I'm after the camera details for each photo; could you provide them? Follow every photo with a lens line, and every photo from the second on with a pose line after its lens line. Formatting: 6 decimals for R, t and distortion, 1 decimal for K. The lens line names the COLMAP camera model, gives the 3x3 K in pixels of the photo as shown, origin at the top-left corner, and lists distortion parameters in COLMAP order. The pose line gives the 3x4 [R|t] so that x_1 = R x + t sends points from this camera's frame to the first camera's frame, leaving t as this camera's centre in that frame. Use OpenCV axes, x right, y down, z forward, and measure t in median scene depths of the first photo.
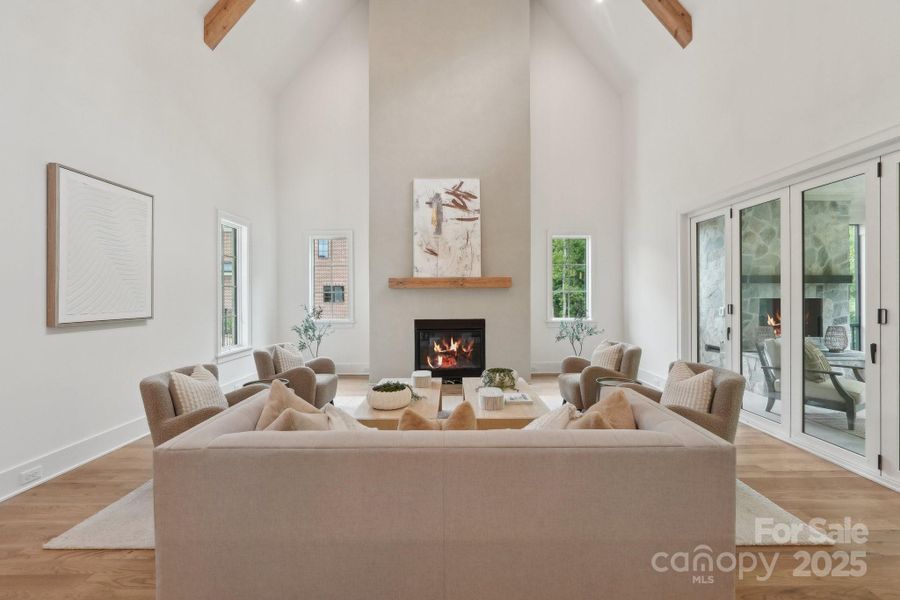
lens RADIAL K [[380.1, 0, 451.2], [0, 380.1, 295.7], [0, 0, 1]] dist [-0.003148, 0.000032]
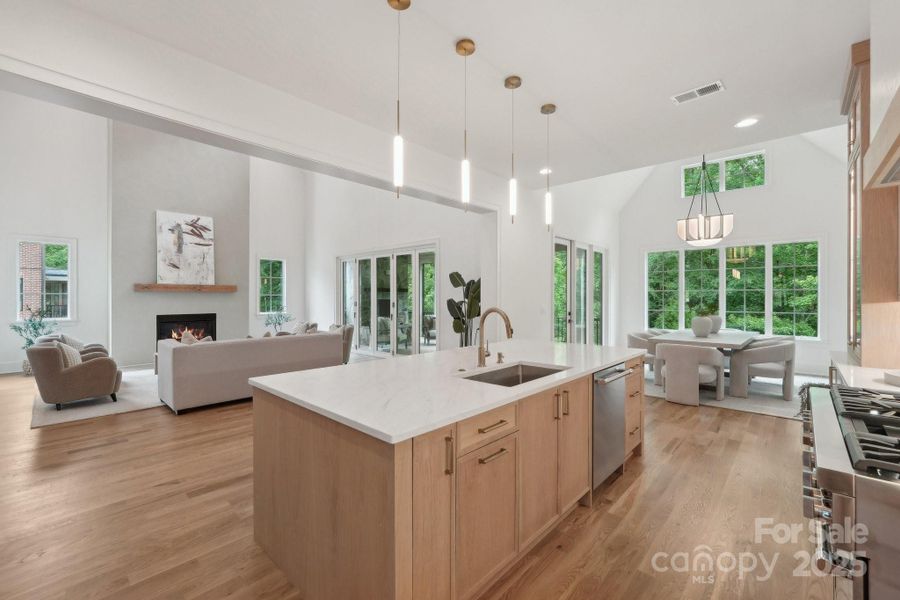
lens RADIAL K [[380.1, 0, 450.9], [0, 380.1, 297.9], [0, 0, 1]] dist [-0.003148, 0.000032]
pose [[0.686698, 0.004344, 0.726930, -0.360200], [-0.004807, 0.999987, -0.001435, -0.000633], [-0.726927, -0.002509, 0.686710, -0.680217]]
